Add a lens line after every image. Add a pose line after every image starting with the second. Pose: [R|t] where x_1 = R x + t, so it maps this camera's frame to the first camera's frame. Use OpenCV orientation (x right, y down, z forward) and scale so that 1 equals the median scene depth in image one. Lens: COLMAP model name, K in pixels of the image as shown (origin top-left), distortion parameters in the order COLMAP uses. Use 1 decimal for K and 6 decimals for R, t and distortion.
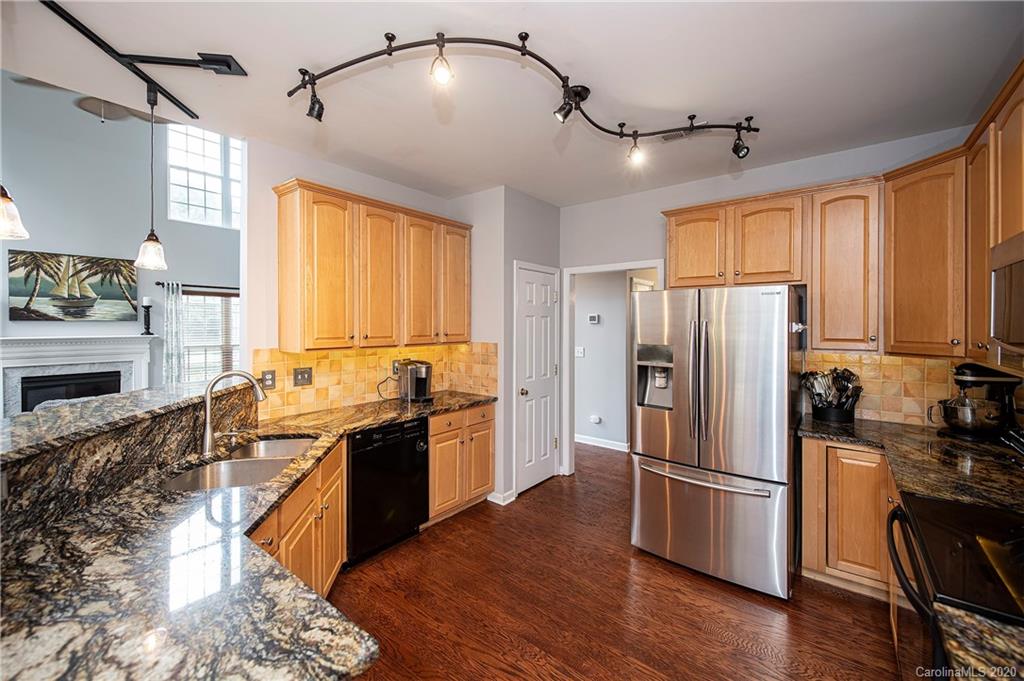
lens RADIAL K [[405.1, 0, 514.3], [0, 405.1, 325.2], [0, 0, 1]] dist [-0.002249, -0.000233]
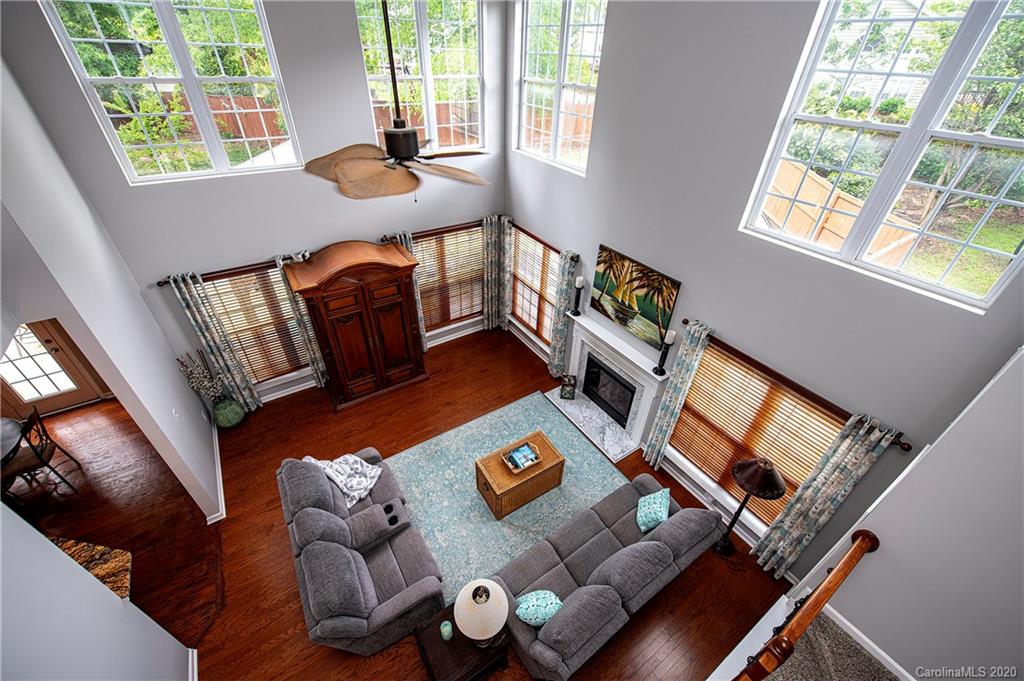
lens RADIAL K [[405.1, 0, 519.0], [0, 405.1, 340.7], [0, 0, 1]] dist [-0.002249, -0.000233]
pose [[-0.302314, 0.554008, -0.775682, -0.265499], [-0.038399, 0.806020, 0.590642, -0.528859], [0.952435, 0.208344, -0.222398, 0.989674]]
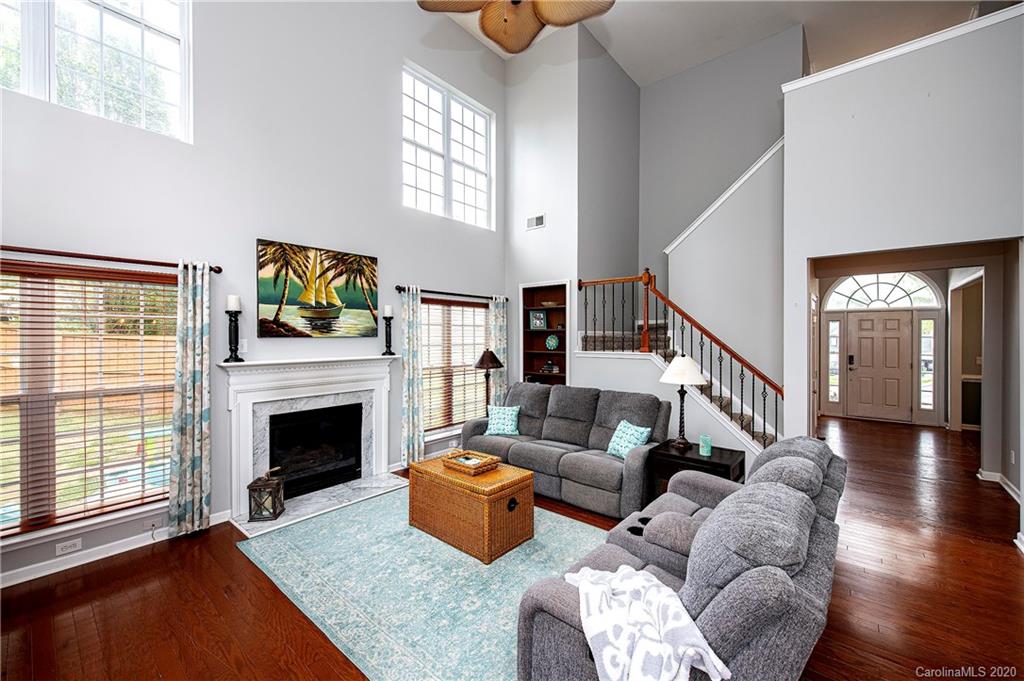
lens RADIAL K [[405.1, 0, 527.1], [0, 405.1, 334.3], [0, 0, 1]] dist [-0.002249, -0.000233]
pose [[0.999982, 0.002882, 0.005240, -0.711196], [-0.002871, 0.999994, -0.002152, -0.015482], [-0.005246, 0.002137, 0.999984, 0.252445]]
